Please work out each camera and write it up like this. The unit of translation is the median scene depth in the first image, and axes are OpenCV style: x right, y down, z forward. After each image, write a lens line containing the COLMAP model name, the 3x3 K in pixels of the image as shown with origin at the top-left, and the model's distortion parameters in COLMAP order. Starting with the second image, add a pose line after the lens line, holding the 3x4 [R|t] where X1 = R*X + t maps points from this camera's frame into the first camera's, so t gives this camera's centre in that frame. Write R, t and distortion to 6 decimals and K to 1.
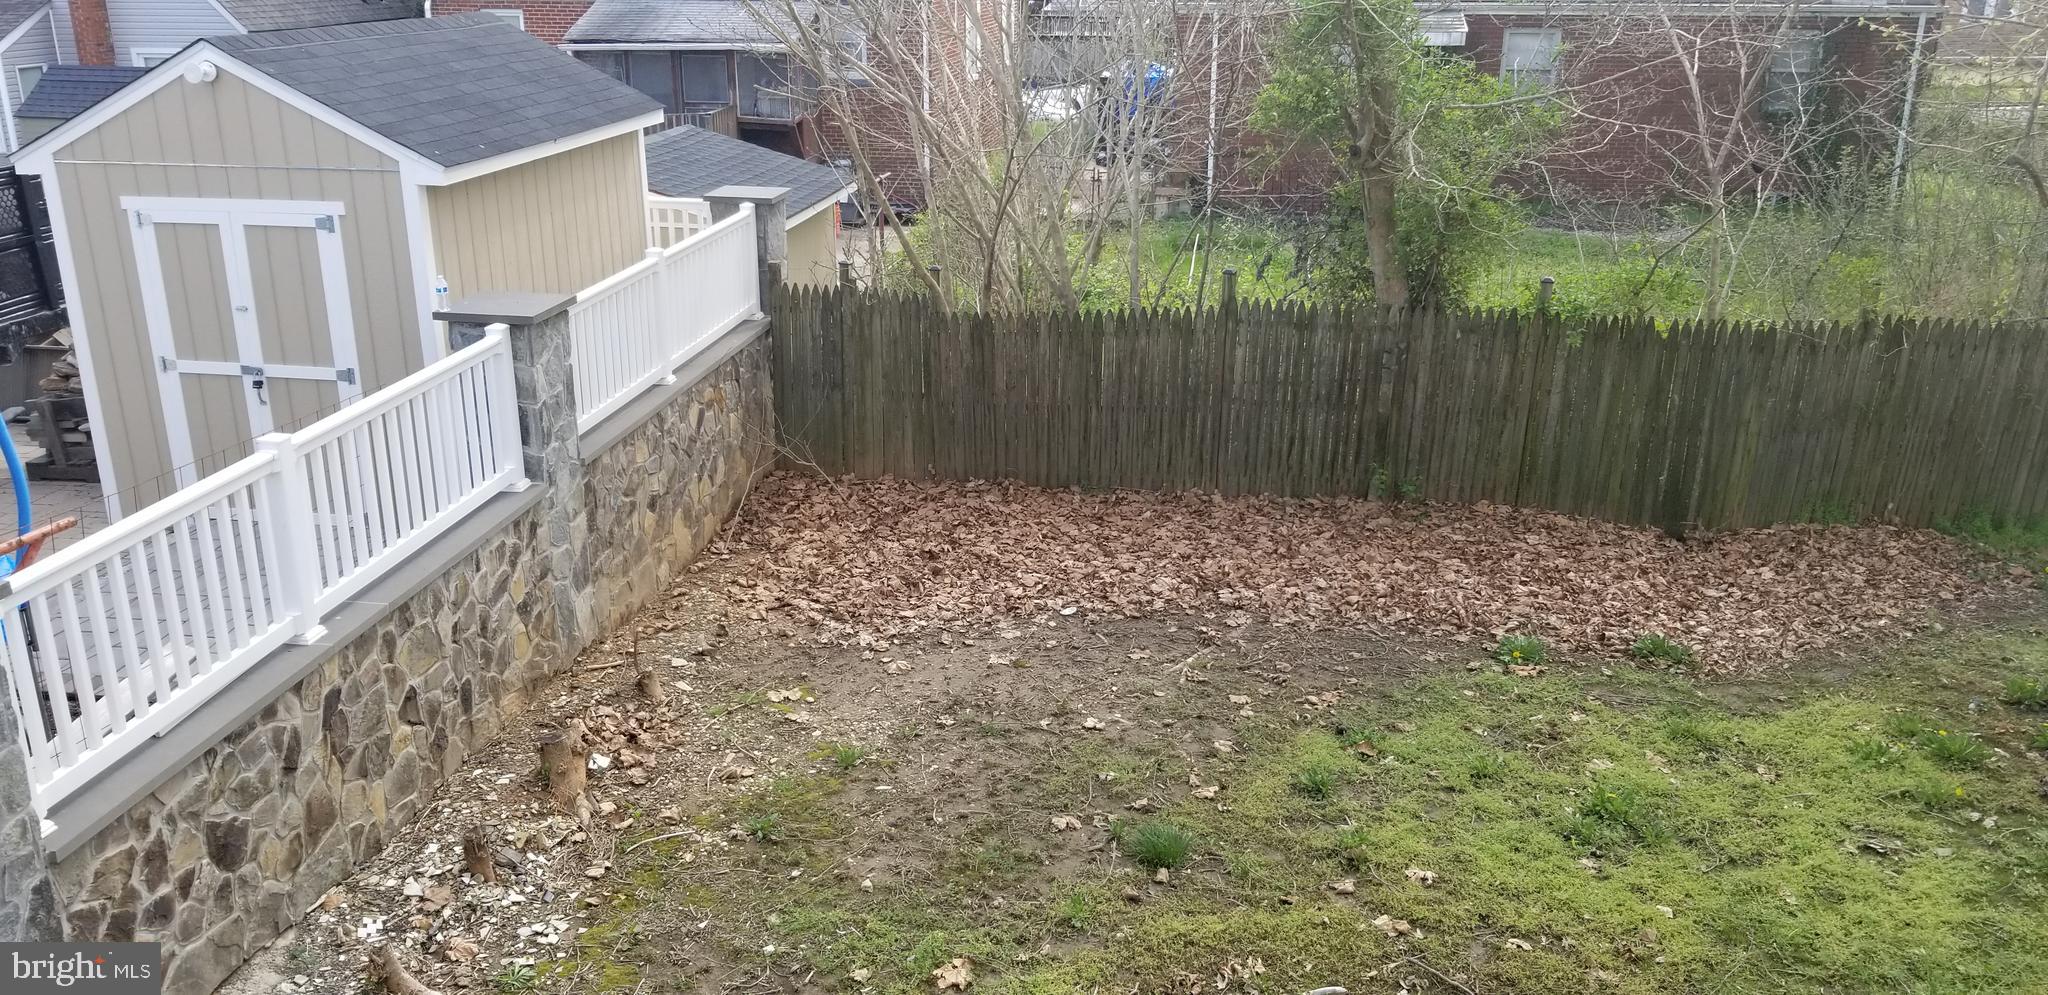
lens RADIAL K [[1535.4, 0, 1024.0], [0, 1535.4, 497.5], [0, 0, 1]] dist [0.062059, -0.121301]
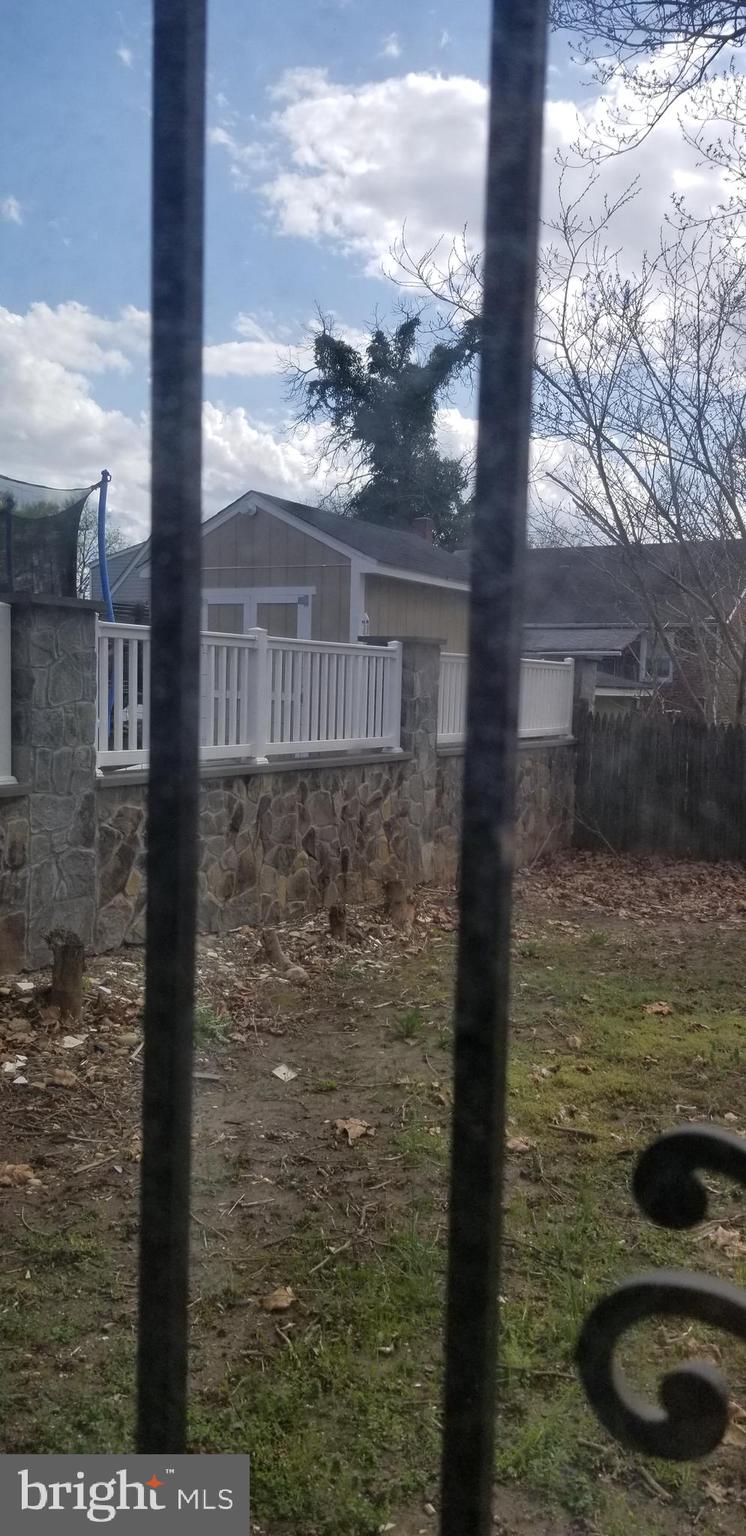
lens RADIAL K [[1151.5, 0, 384.8], [0, 1151.5, 768.6], [0, 0, 1]] dist [0.062059, -0.121301]
pose [[0.939732, 0.043069, -0.339187, 0.049972], [-0.128438, 0.963848, -0.233455, 0.312023], [0.316870, 0.262949, 0.911291, -0.021855]]
